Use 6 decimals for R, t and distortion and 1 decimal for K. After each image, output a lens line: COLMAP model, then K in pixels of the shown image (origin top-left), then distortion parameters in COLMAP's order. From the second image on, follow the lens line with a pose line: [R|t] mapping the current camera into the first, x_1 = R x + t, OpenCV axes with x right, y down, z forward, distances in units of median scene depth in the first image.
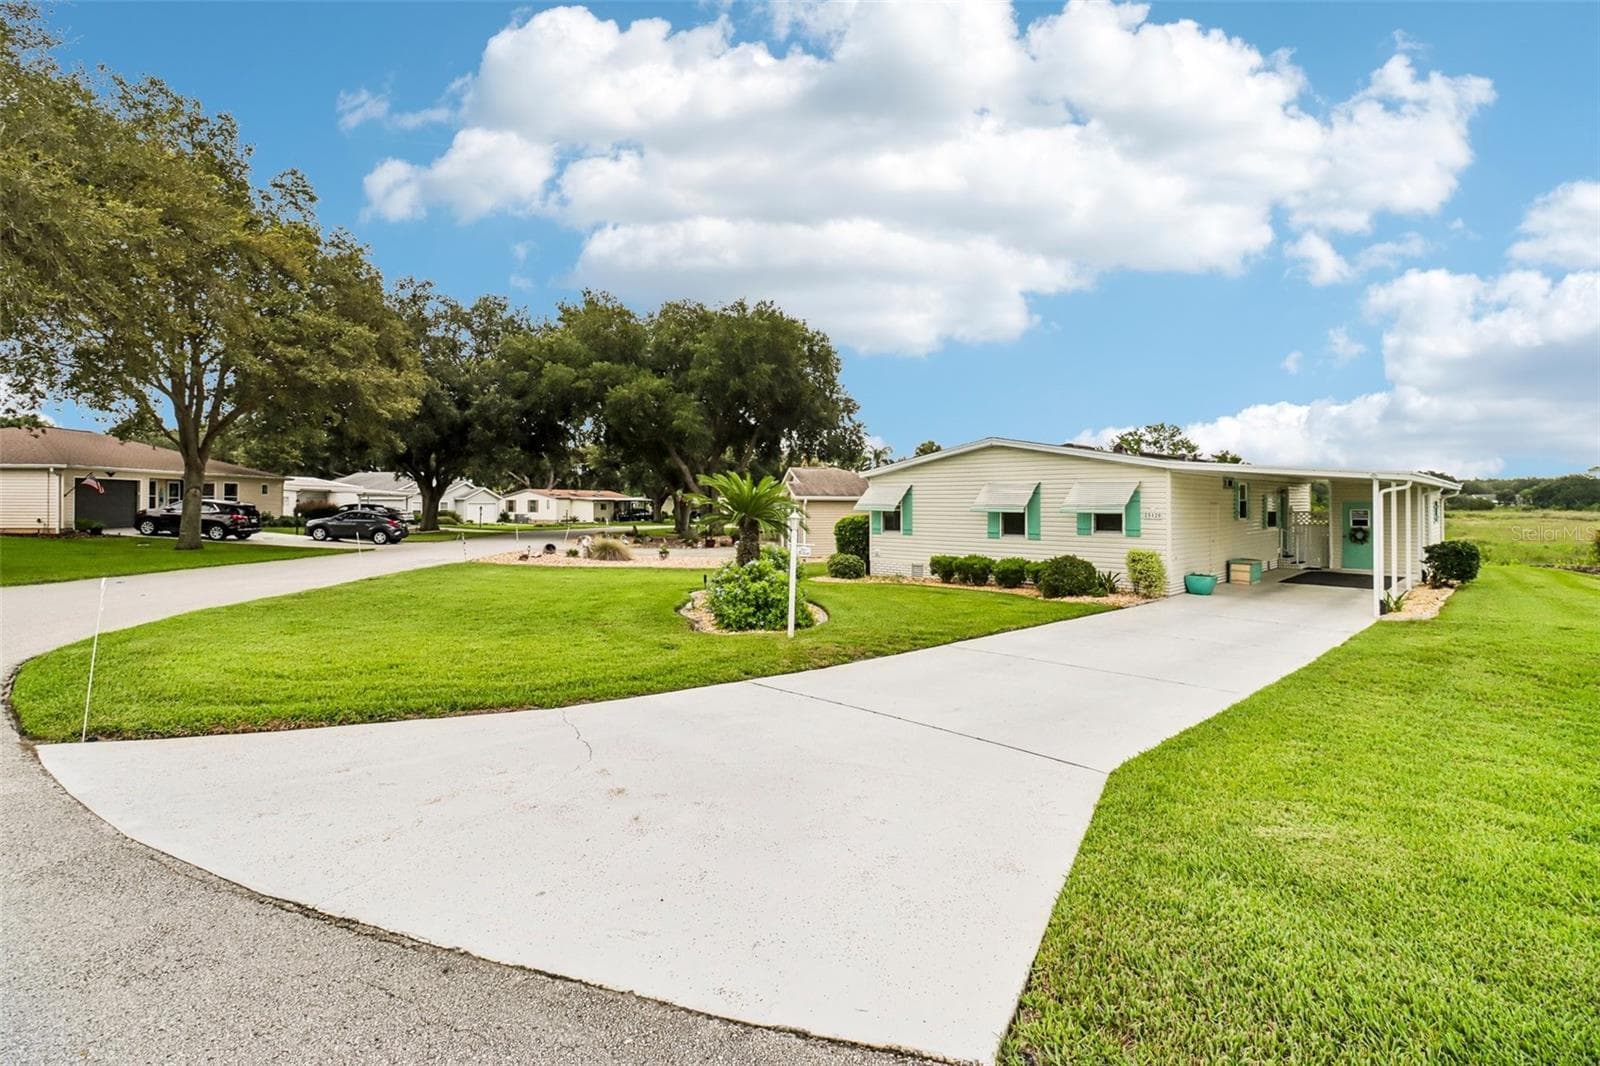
lens RADIAL K [[748.1, 0, 798.0], [0, 748.1, 500.0], [0, 0, 1]] dist [0.000286, -0.011724]
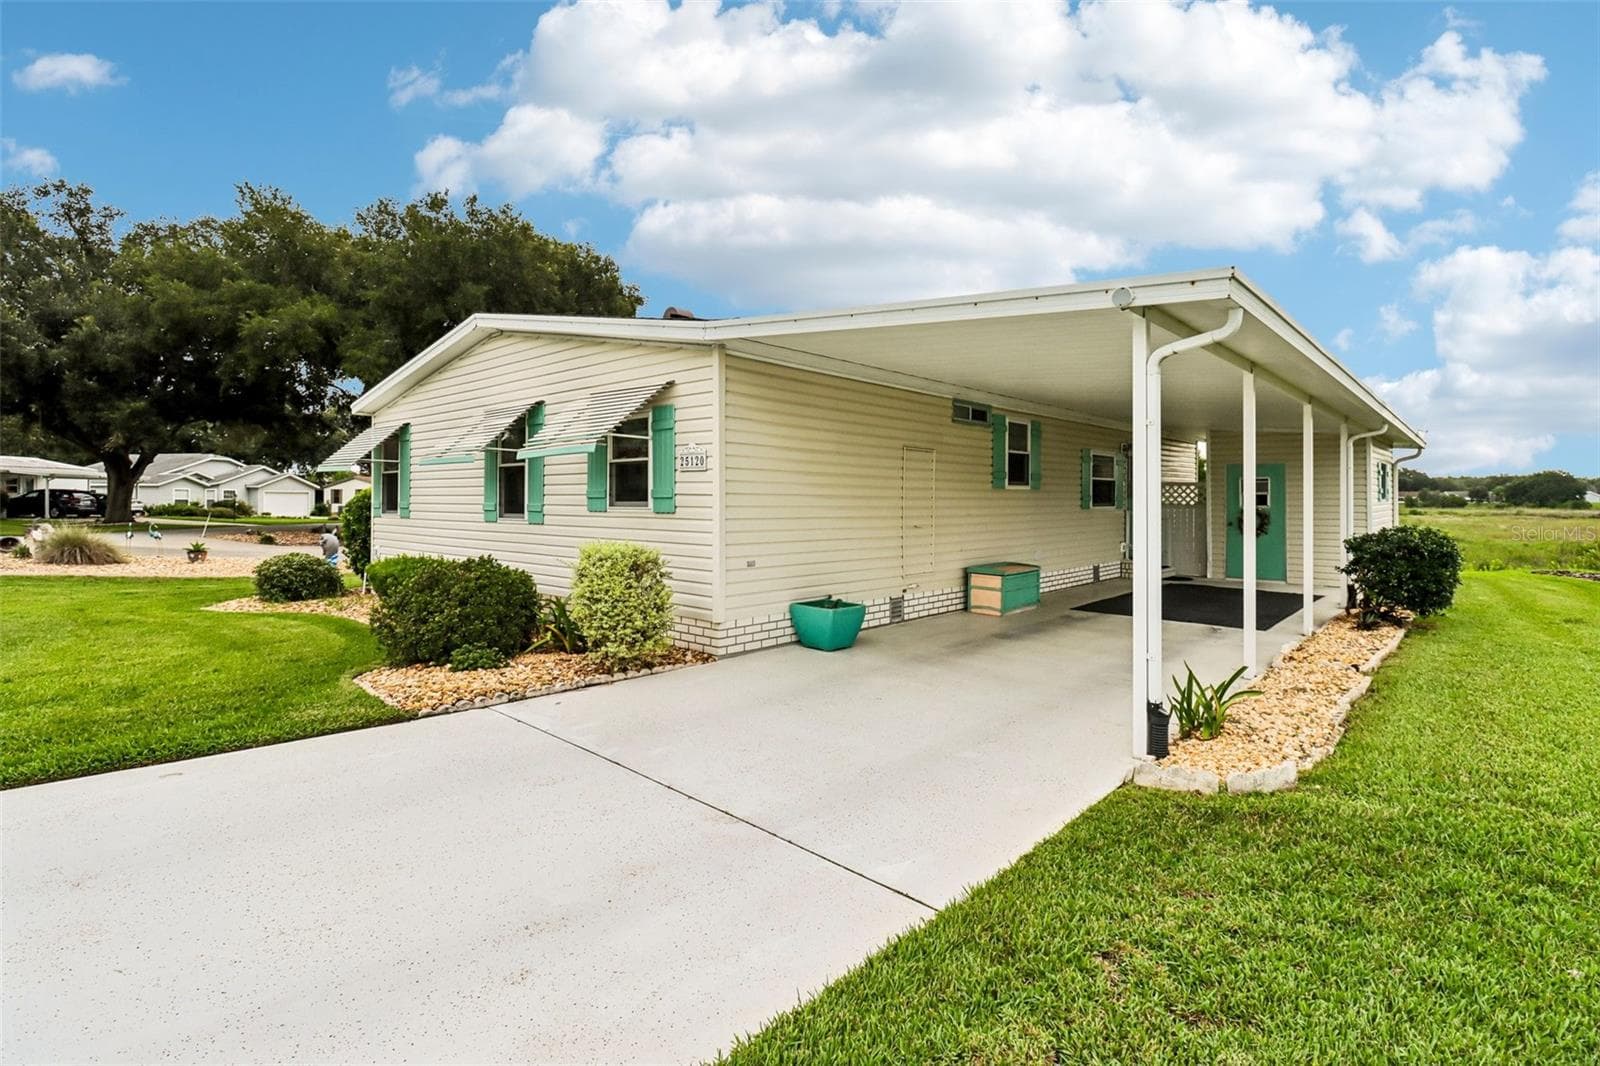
lens RADIAL K [[771.2, 0, 807.1], [0, 771.2, 495.7], [0, 0, 1]] dist [0.010613, -0.015777]
pose [[0.998911, 0.002402, 0.046588, 0.398574], [-0.002289, 0.999994, -0.002471, 0.031094], [-0.046594, 0.002362, 0.998911, 0.437548]]
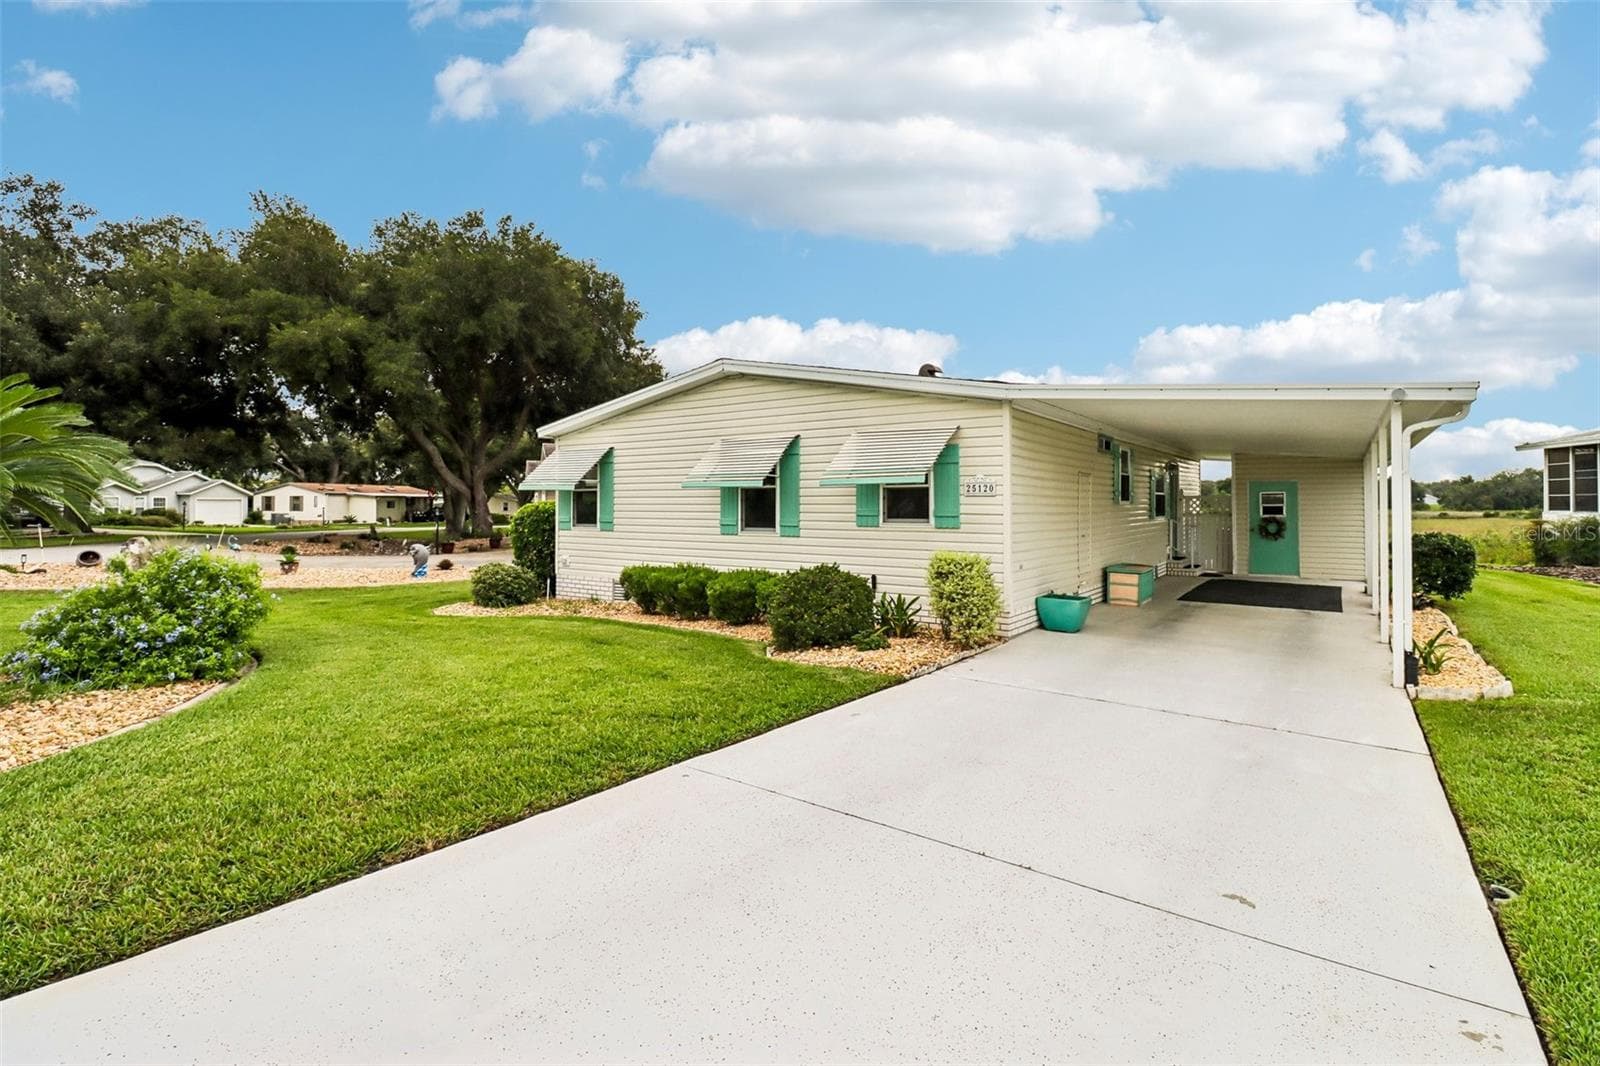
lens RADIAL K [[768.5, 0, 803.4], [0, 768.5, 497.3], [0, 0, 1]] dist [-0.005748, -0.001763]
pose [[0.986909, 0.000309, 0.161276, 0.199408], [0.000548, 0.999986, -0.005269, 0.022772], [-0.161276, 0.005289, 0.986895, 0.363940]]
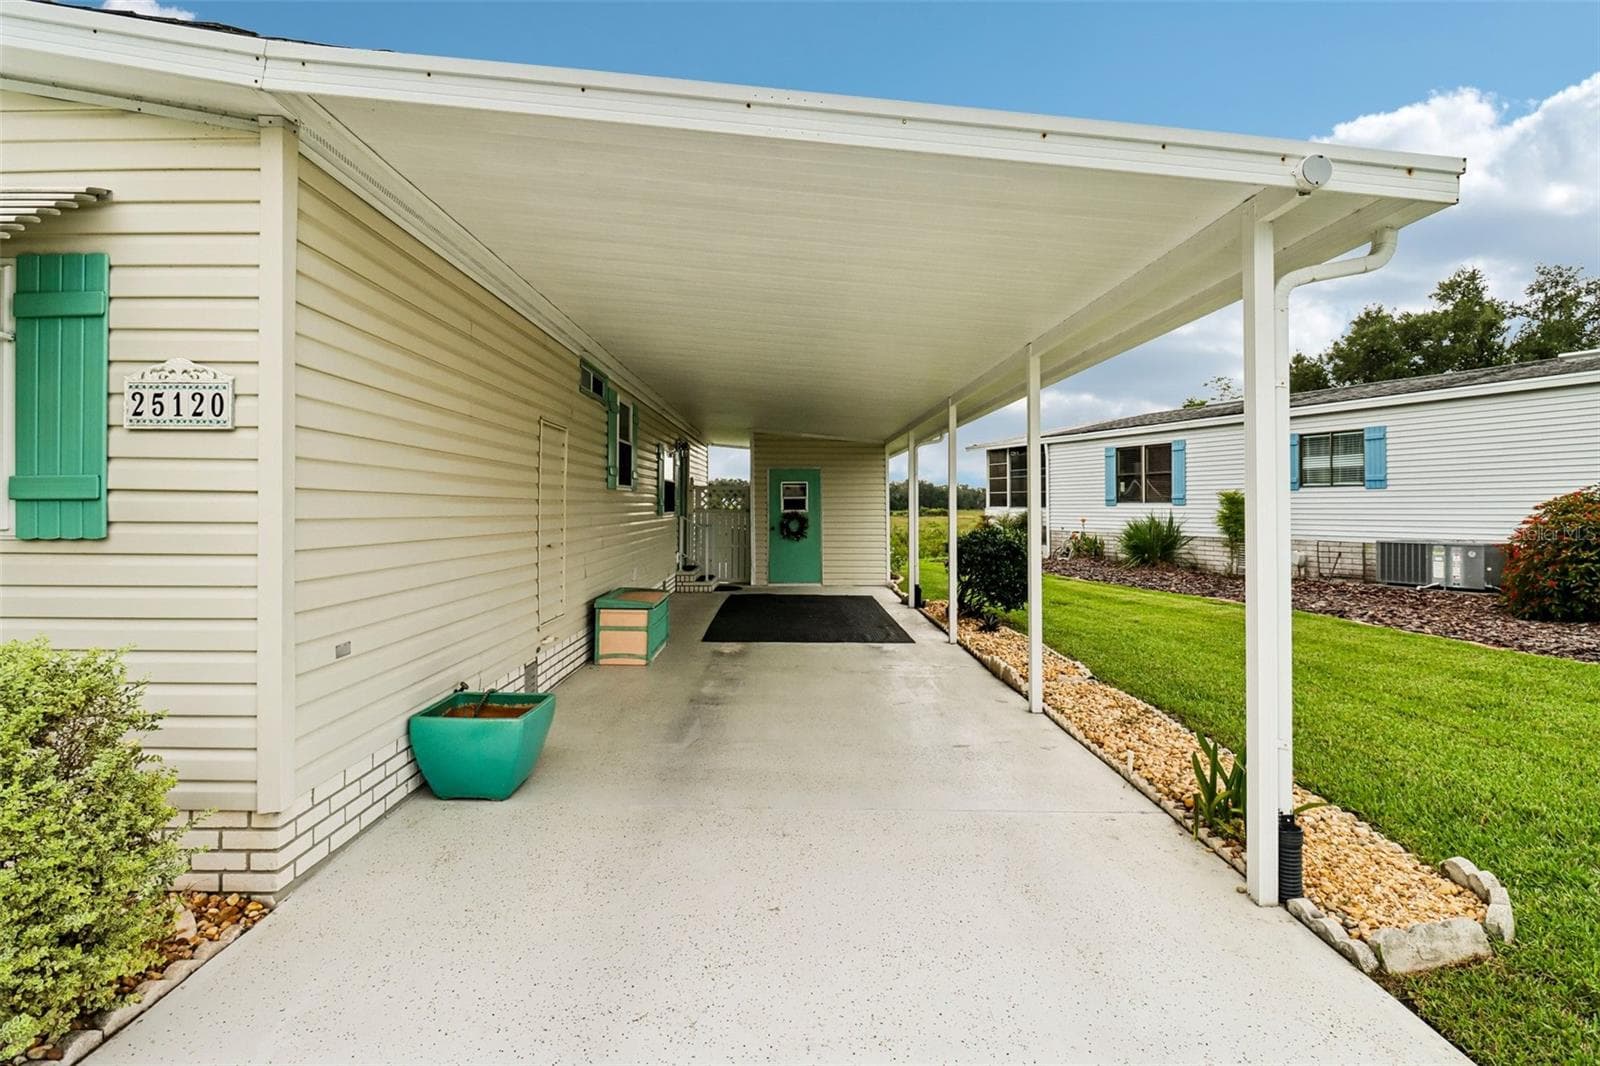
lens RADIAL K [[771.2, 0, 807.1], [0, 771.2, 495.7], [0, 0, 1]] dist [0.010613, -0.015777]
pose [[0.696723, 0.008598, 0.717289, 0.345894], [-0.001342, 0.999942, -0.010683, 0.031907], [-0.717339, 0.006481, 0.696694, 0.605277]]
